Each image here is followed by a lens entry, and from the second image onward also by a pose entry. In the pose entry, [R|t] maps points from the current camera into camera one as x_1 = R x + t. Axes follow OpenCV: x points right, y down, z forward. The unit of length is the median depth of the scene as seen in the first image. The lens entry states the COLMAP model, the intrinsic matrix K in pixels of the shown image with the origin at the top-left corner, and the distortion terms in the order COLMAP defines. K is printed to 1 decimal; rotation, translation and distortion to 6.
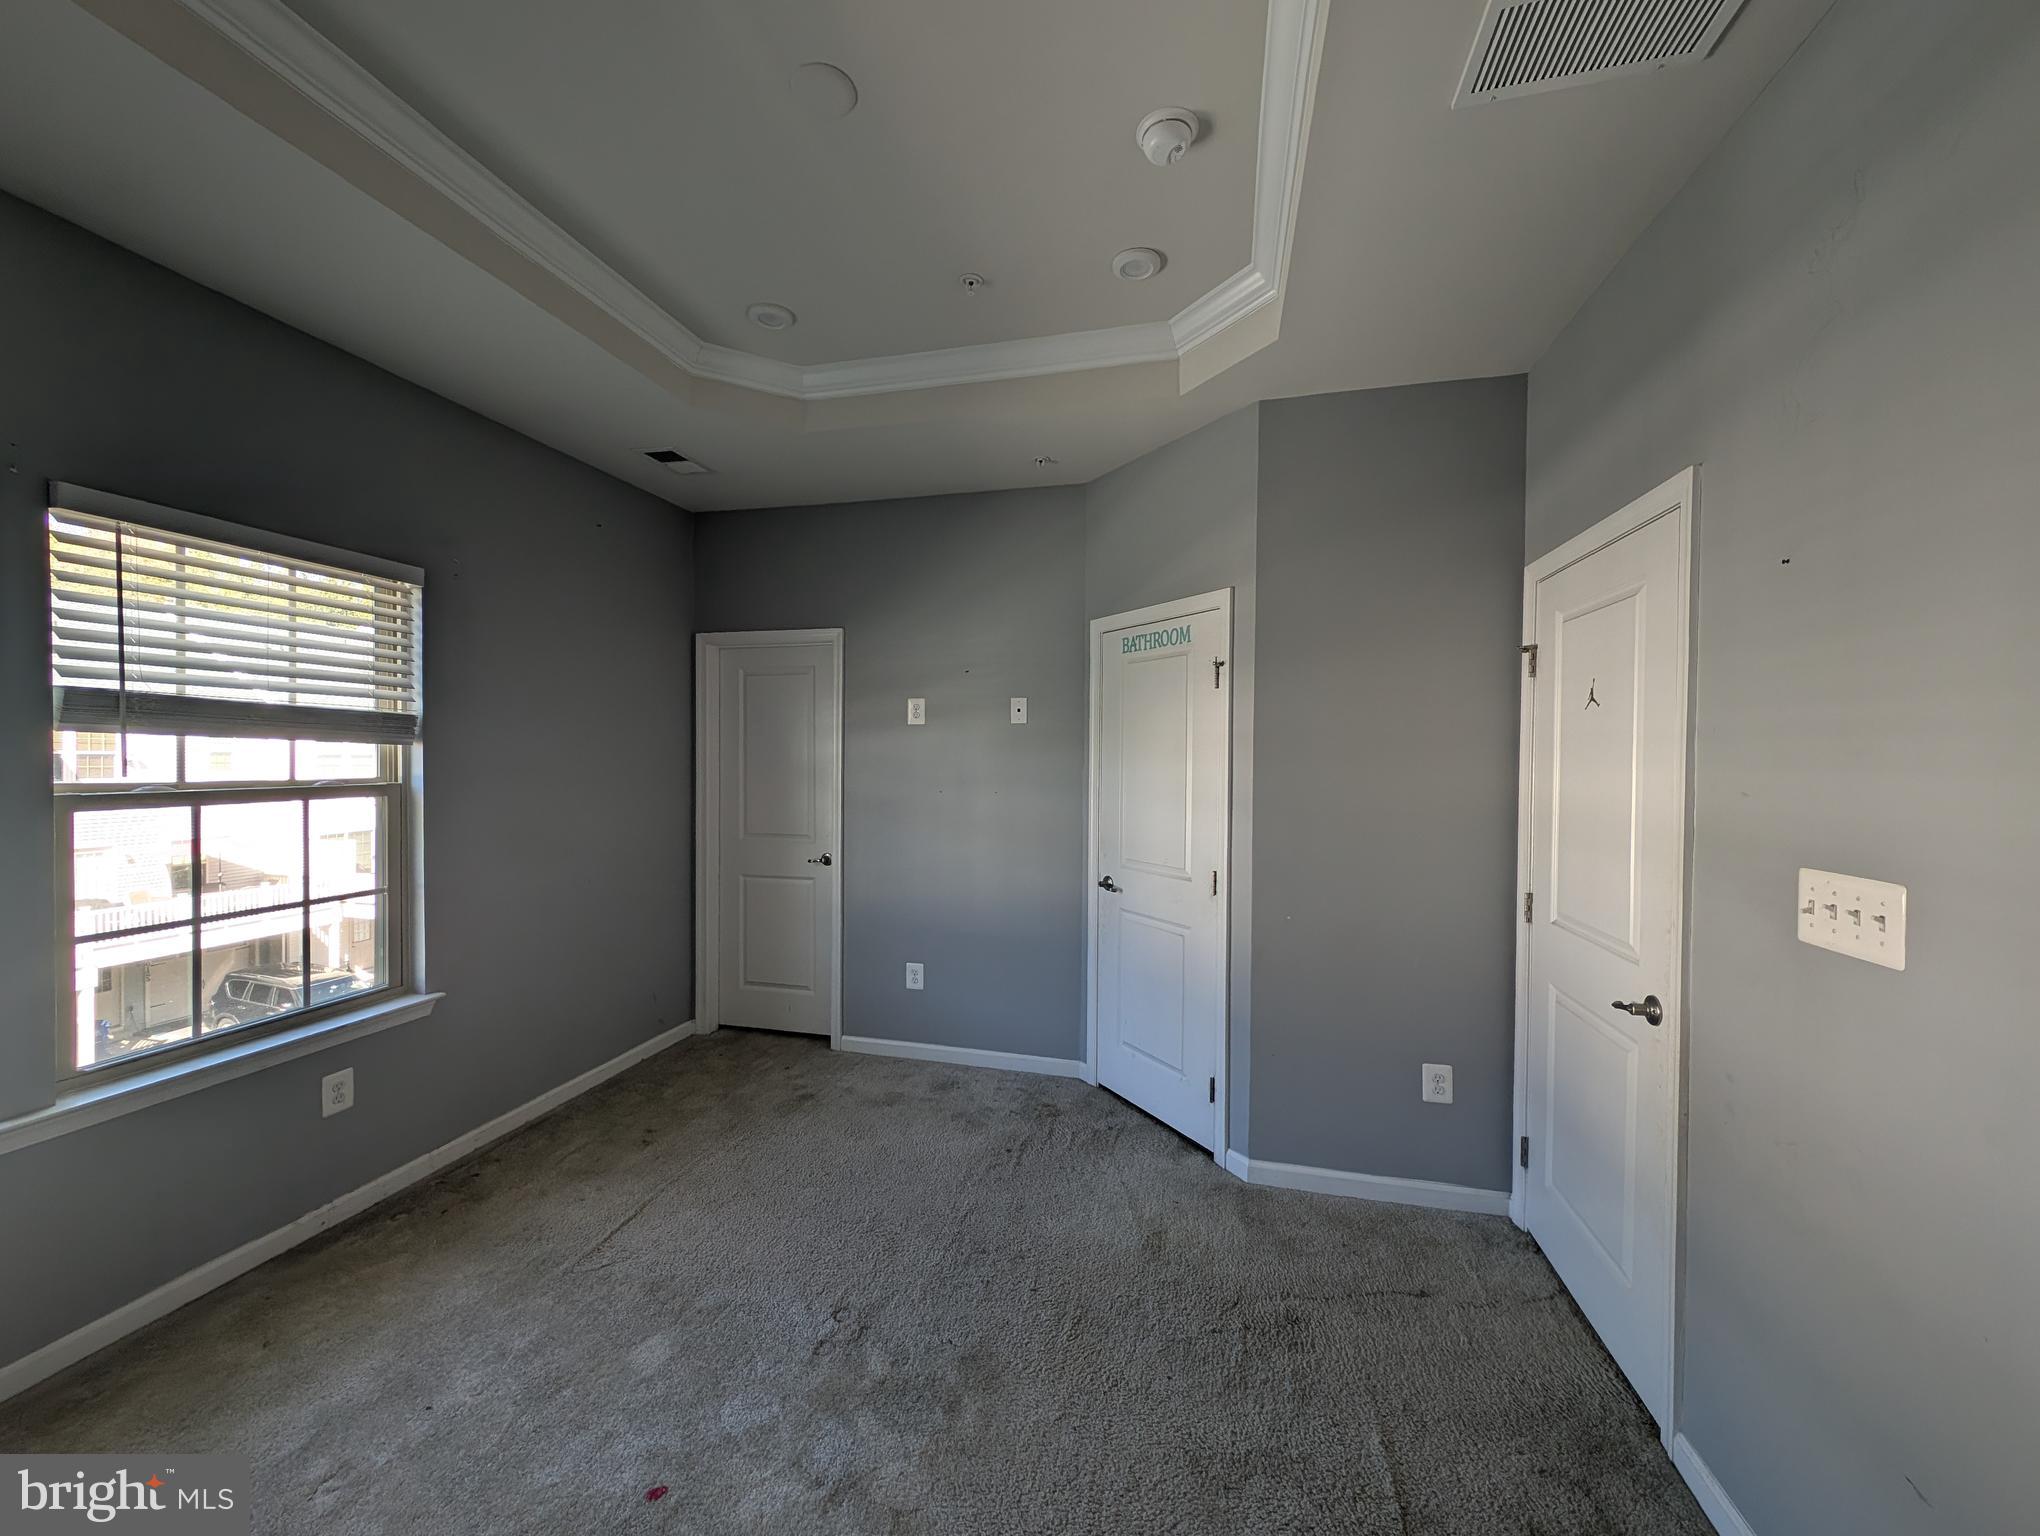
lens RADIAL K [[773.1, 0, 1020.0], [0, 773.1, 768.0], [0, 0, 1]] dist [0.019150, -0.008062]
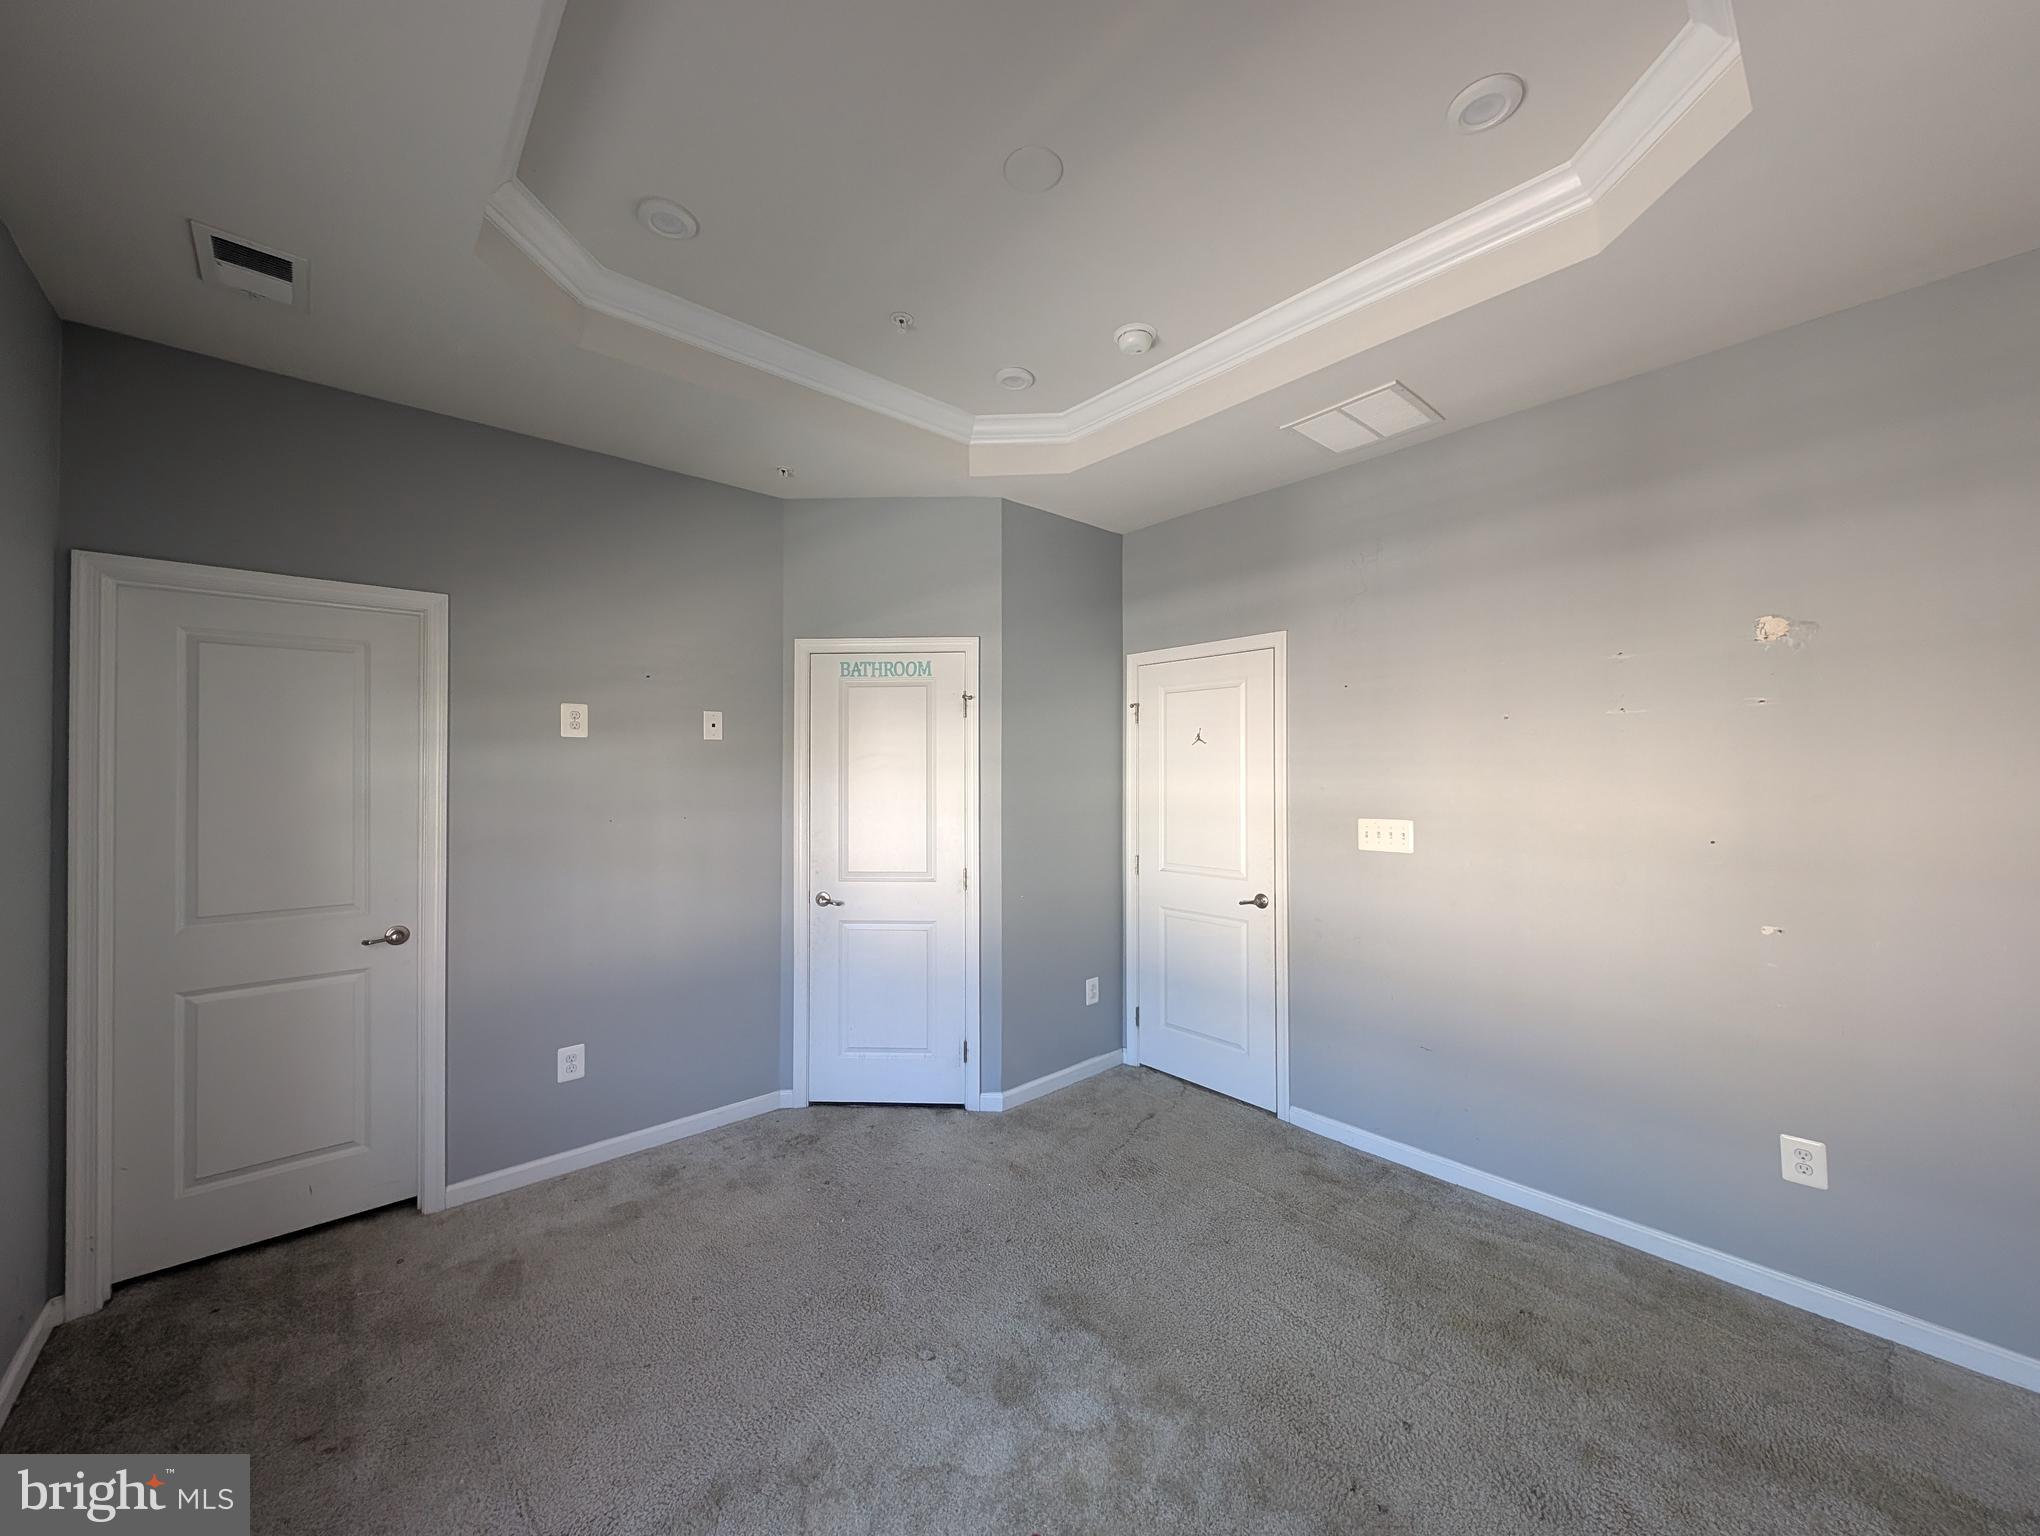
lens RADIAL K [[773.1, 0, 1020.0], [0, 773.1, 768.0], [0, 0, 1]] dist [0.019150, -0.008062]
pose [[0.560410, -0.005898, 0.828195, -0.640244], [0.020987, 0.999755, -0.007082, -0.012334], [-0.827950, 0.021350, 0.560396, 0.228874]]
